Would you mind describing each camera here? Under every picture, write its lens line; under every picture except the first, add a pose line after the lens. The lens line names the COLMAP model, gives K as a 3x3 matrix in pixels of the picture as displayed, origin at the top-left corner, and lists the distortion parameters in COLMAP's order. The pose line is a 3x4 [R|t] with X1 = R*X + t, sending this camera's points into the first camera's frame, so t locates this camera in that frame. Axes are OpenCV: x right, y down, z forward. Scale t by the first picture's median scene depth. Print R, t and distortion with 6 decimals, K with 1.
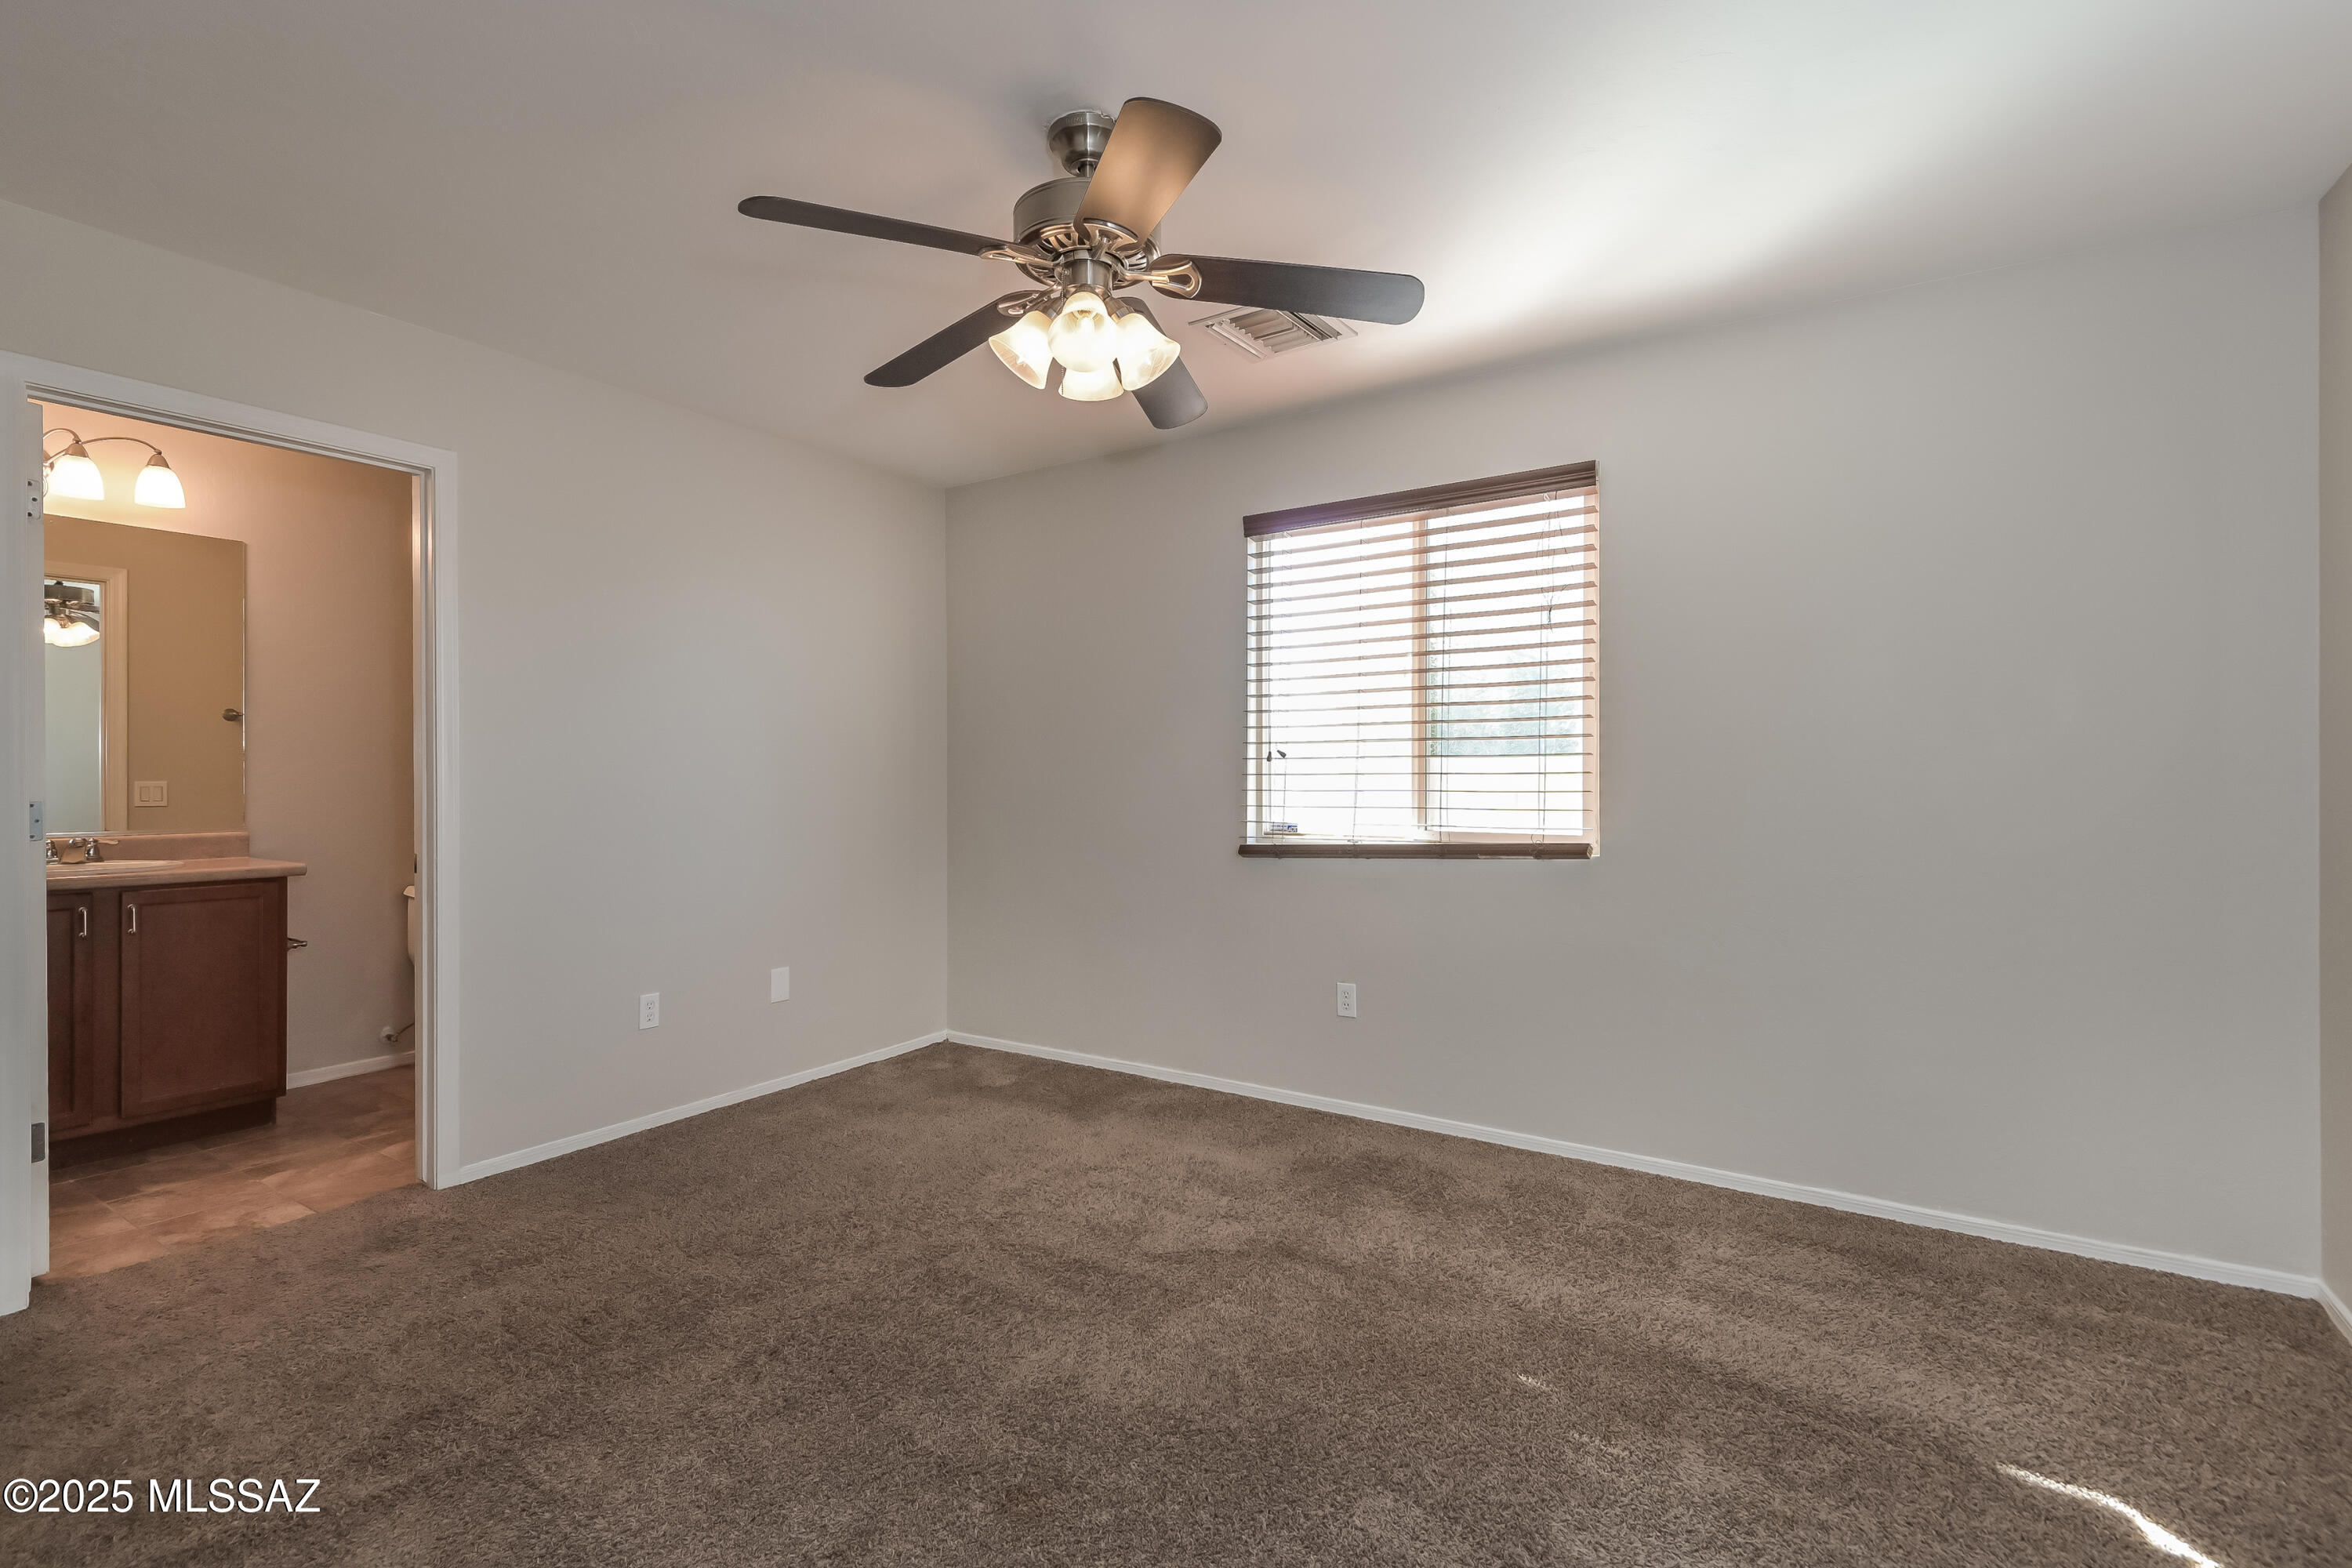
lens RADIAL K [[1089.1, 0, 1171.3], [0, 1089.1, 780.0], [0, 0, 1]] dist [-0.001680, -0.000767]
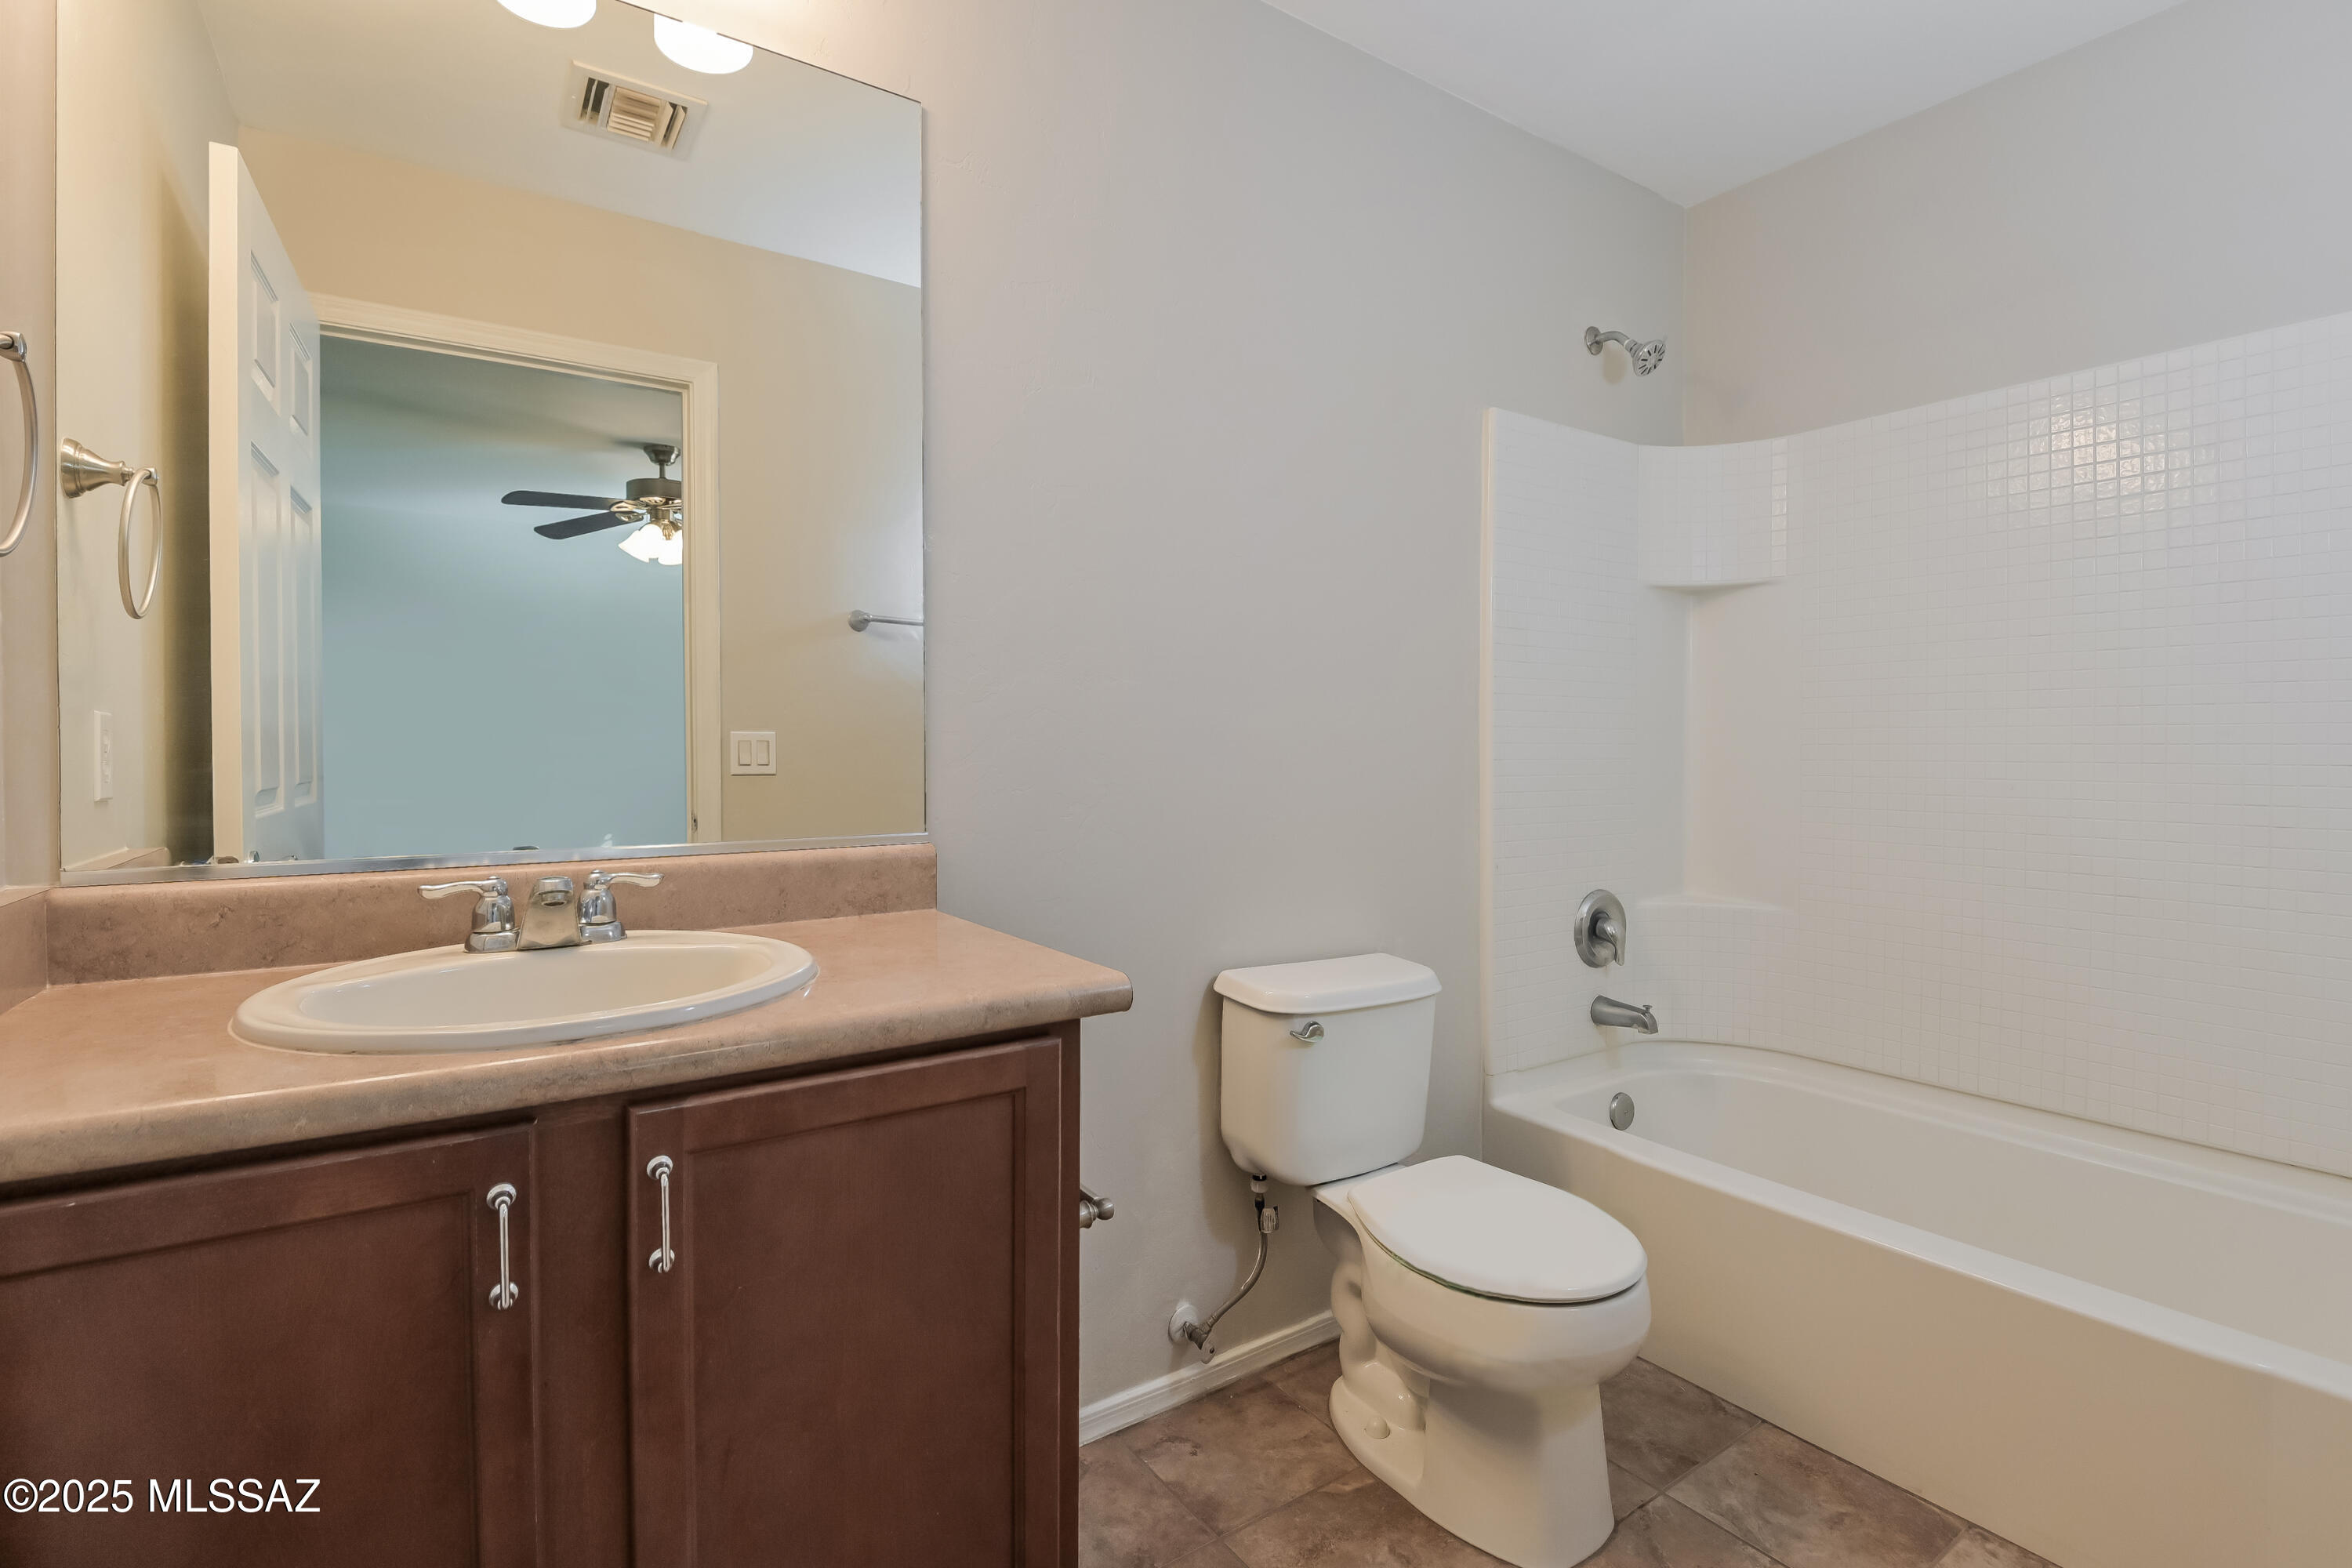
lens RADIAL K [[1089.1, 0, 1184.6], [0, 1089.1, 782.7], [0, 0, 1]] dist [-0.001680, -0.000767]
pose [[0.924993, 0.013797, -0.379734, -0.667781], [-0.003248, 0.999591, 0.028408, 0.015233], [0.379971, -0.025044, 0.924659, 0.727566]]
